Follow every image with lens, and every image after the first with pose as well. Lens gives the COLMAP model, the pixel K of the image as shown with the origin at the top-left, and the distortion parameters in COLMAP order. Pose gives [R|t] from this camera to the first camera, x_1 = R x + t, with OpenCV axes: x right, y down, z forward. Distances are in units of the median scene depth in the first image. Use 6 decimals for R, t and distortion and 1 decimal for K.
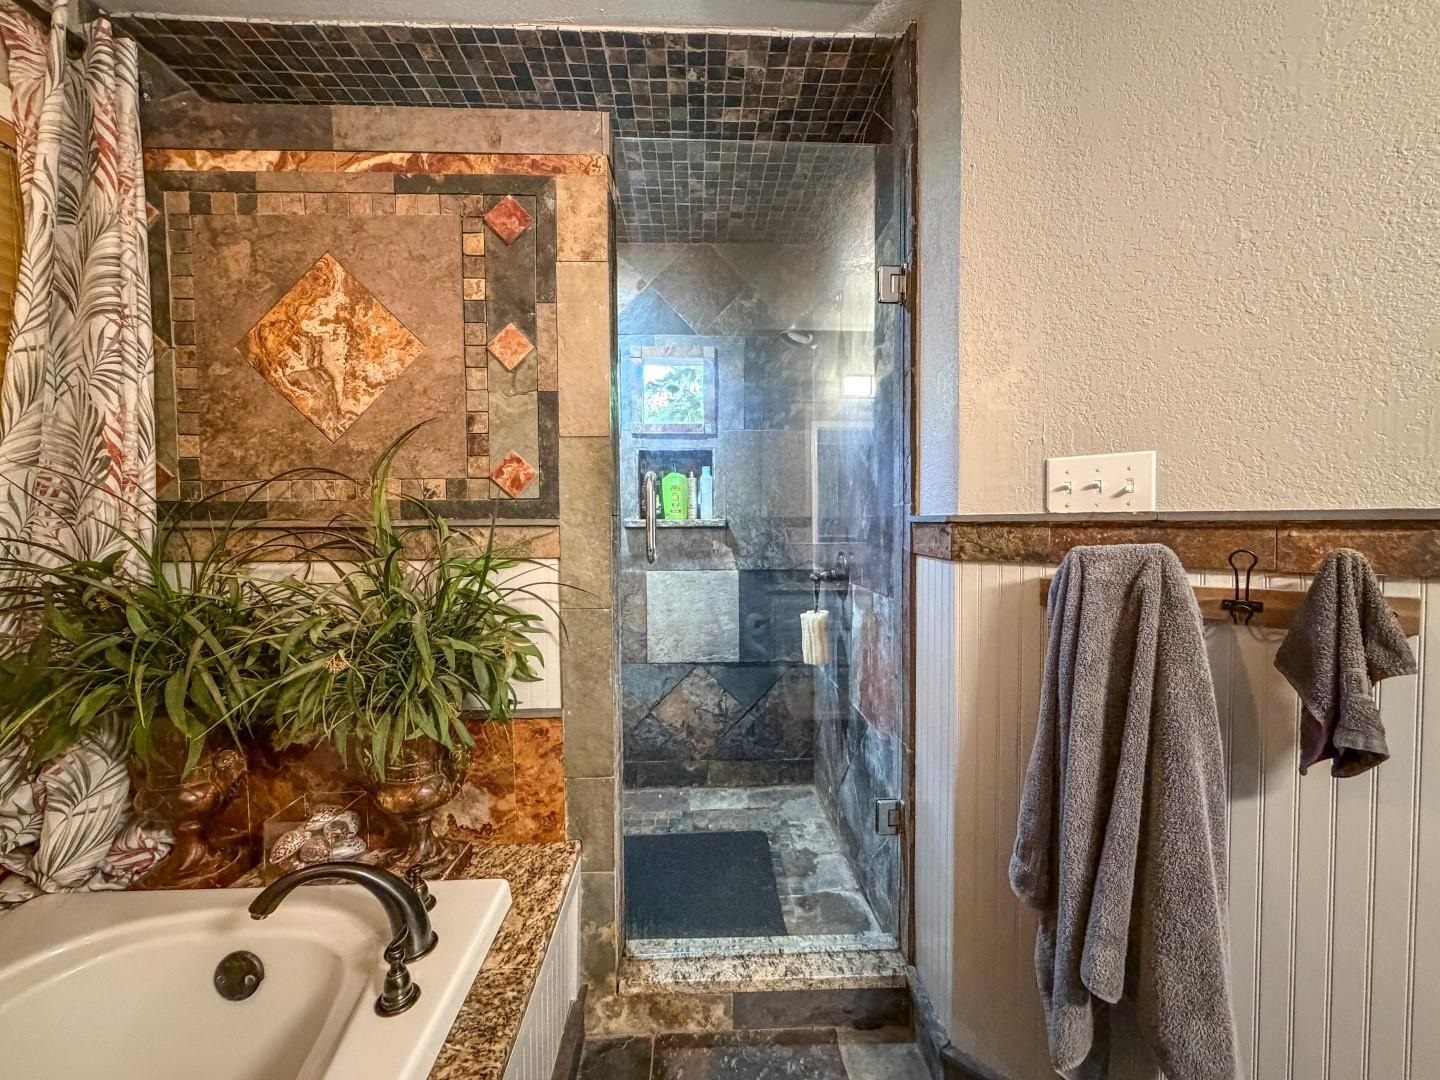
lens RADIAL K [[583.4, 0, 720.0], [0, 583.4, 540.0], [0, 0, 1]] dist [0.000646, -0.000032]
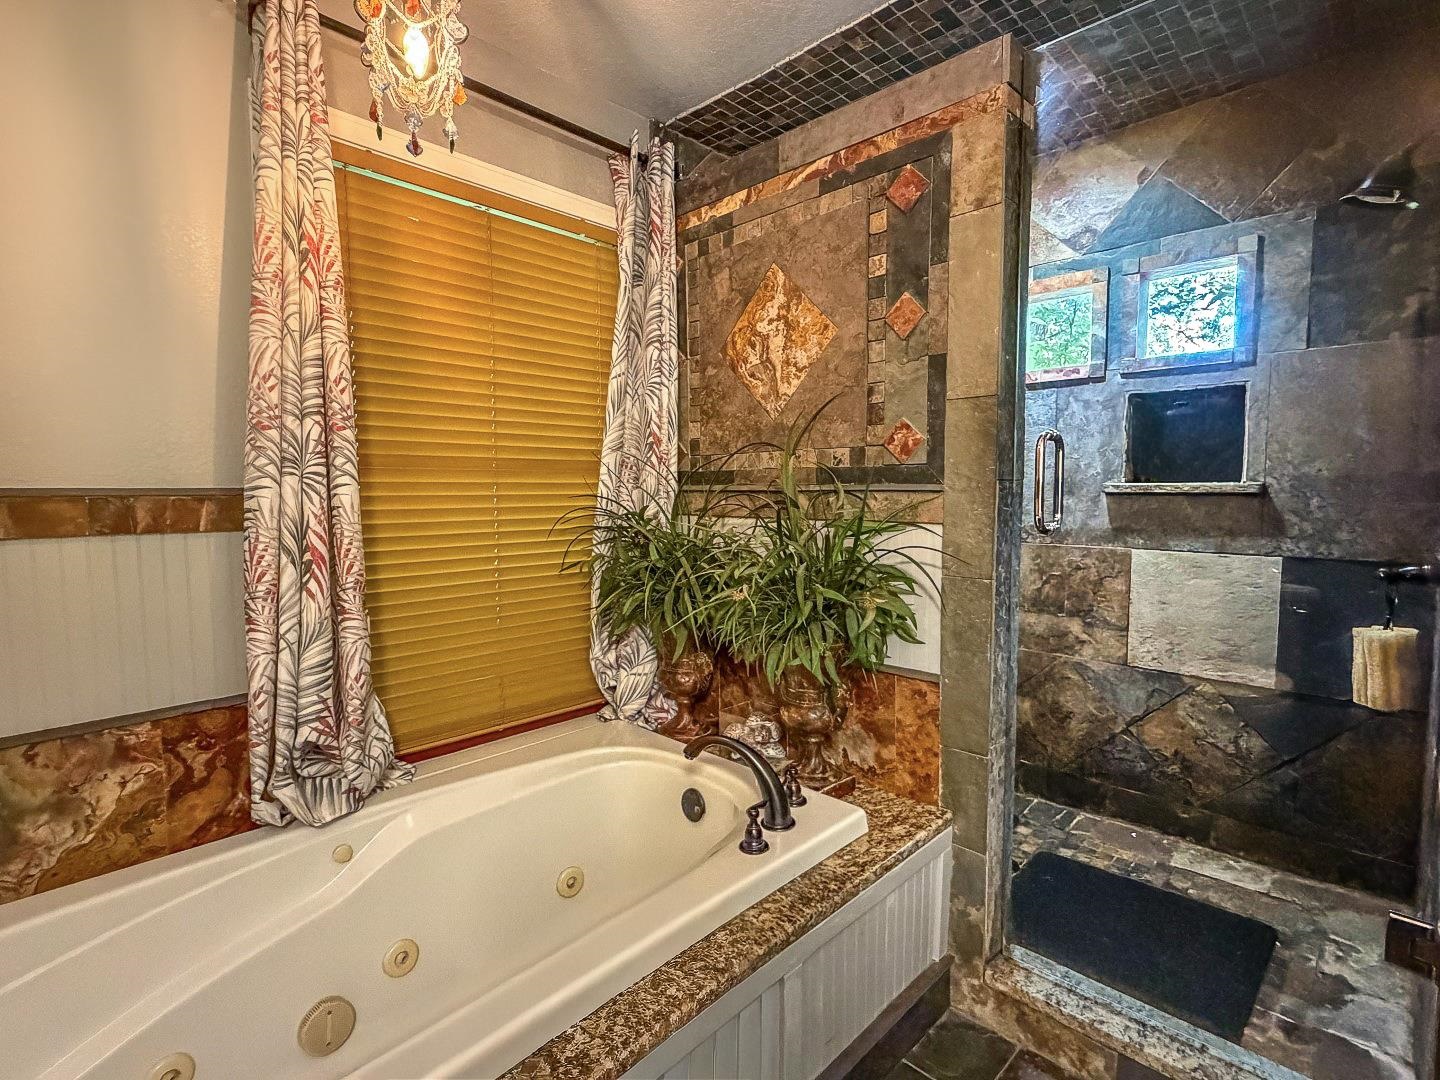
lens RADIAL K [[700.7, 0, 720.0], [0, 700.7, 540.0], [0, 0, 1]] dist [-0.000316, -0.000661]
pose [[0.687648, 0.058569, -0.723678, 0.330200], [-0.023249, 0.998006, 0.058680, -0.002352], [0.725672, -0.023526, 0.687639, -0.090489]]
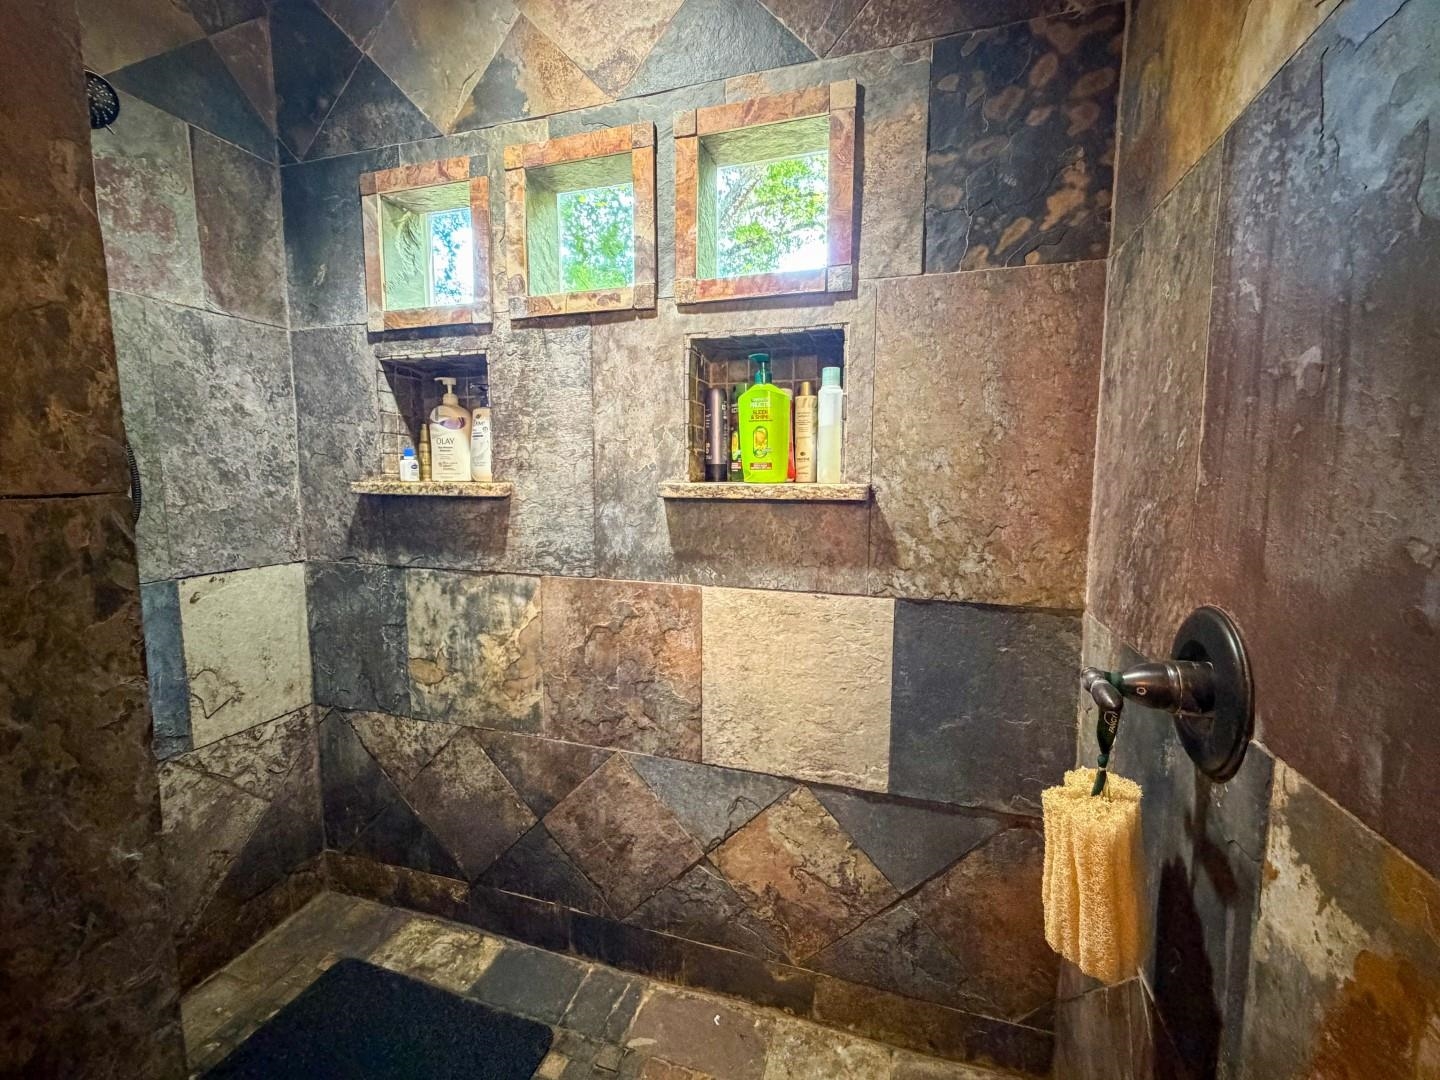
lens RADIAL K [[611.7, 0, 720.0], [0, 611.7, 540.0], [0, 0, 1]] dist [-0.000489, -0.000024]
pose [[0.939123, 0.046713, -0.340392, 0.122776], [-0.020044, 0.996476, 0.081451, -0.055283], [0.342997, -0.069669, 0.936749, 0.986644]]
